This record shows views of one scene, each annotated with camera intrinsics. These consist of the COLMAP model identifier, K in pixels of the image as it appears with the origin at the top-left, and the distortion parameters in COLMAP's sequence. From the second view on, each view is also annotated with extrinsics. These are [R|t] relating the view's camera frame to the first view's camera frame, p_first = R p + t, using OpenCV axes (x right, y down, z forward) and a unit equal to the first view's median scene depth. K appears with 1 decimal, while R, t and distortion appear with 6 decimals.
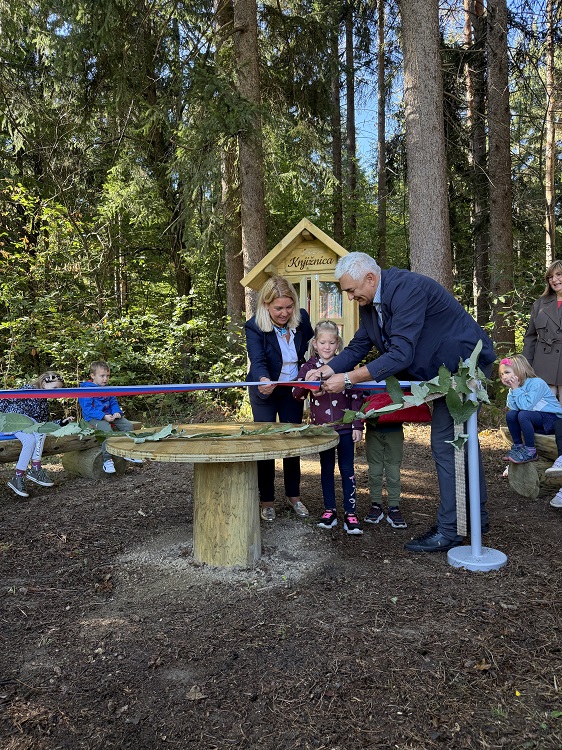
lens RADIAL K [[521.8, 0, 283.9], [0, 521.8, 376.9], [0, 0, 1]] dist [0.042000, -0.045492]
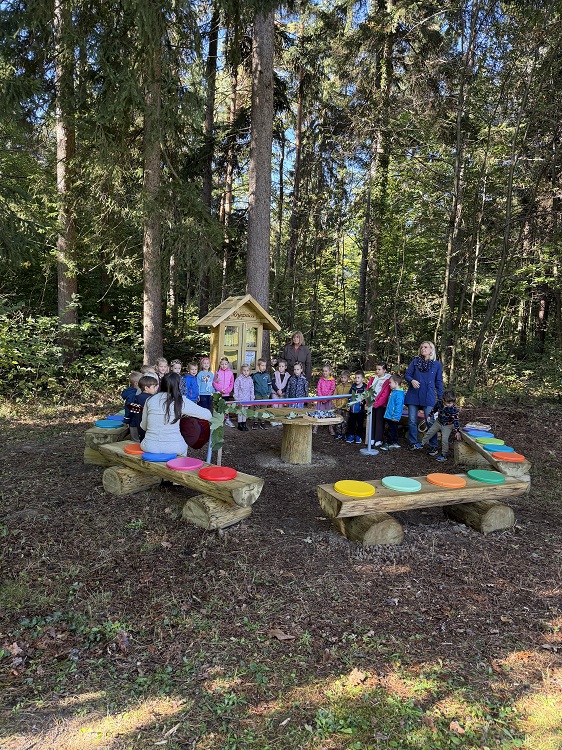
lens RADIAL K [[521.8, 0, 277.4], [0, 521.8, 377.4], [0, 0, 1]] dist [0.042000, -0.045492]
pose [[0.770869, 0.002735, 0.636988, -1.051052], [-0.050835, 0.997065, 0.057238, -0.119624], [-0.634962, -0.076505, 0.768746, -0.497866]]
